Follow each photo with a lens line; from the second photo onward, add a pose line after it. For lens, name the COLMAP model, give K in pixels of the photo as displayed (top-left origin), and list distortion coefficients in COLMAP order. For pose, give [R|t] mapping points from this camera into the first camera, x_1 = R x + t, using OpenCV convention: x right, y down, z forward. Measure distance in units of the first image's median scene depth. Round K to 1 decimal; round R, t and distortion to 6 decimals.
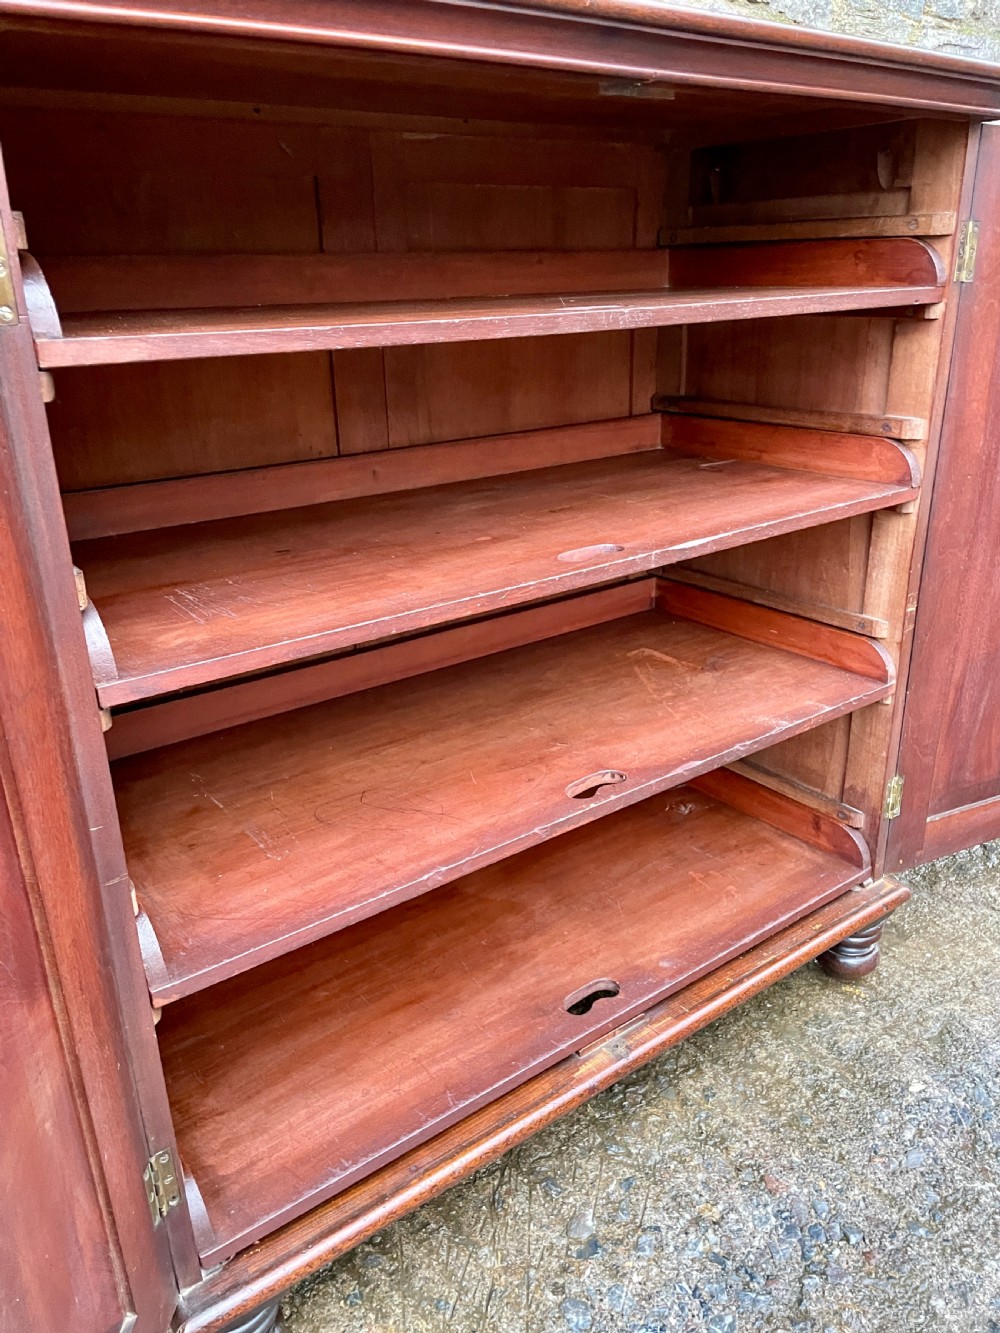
lens RADIAL K [[1010.2, 0, 509.4], [0, 1010.2, 665.6], [0, 0, 1]] dist [0.068792, -0.081182]
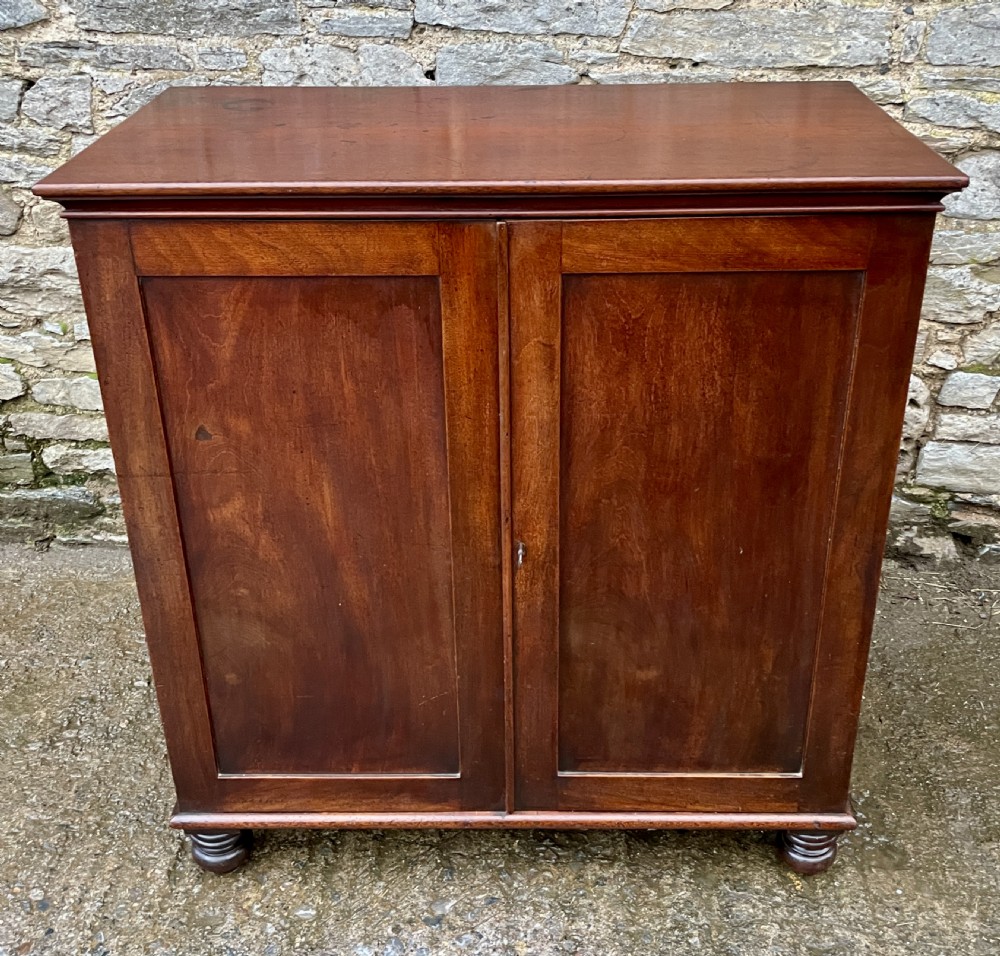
lens RADIAL K [[1133.9, 0, 524.2], [0, 1133.9, 375.7], [0, 0, 1]] dist [0.041974, 0.000000]
pose [[0.793388, 0.278777, -0.541128, 0.792797], [-0.231129, 0.960355, 0.155878, -0.424765], [0.563130, 0.001399, 0.826367, -0.248467]]
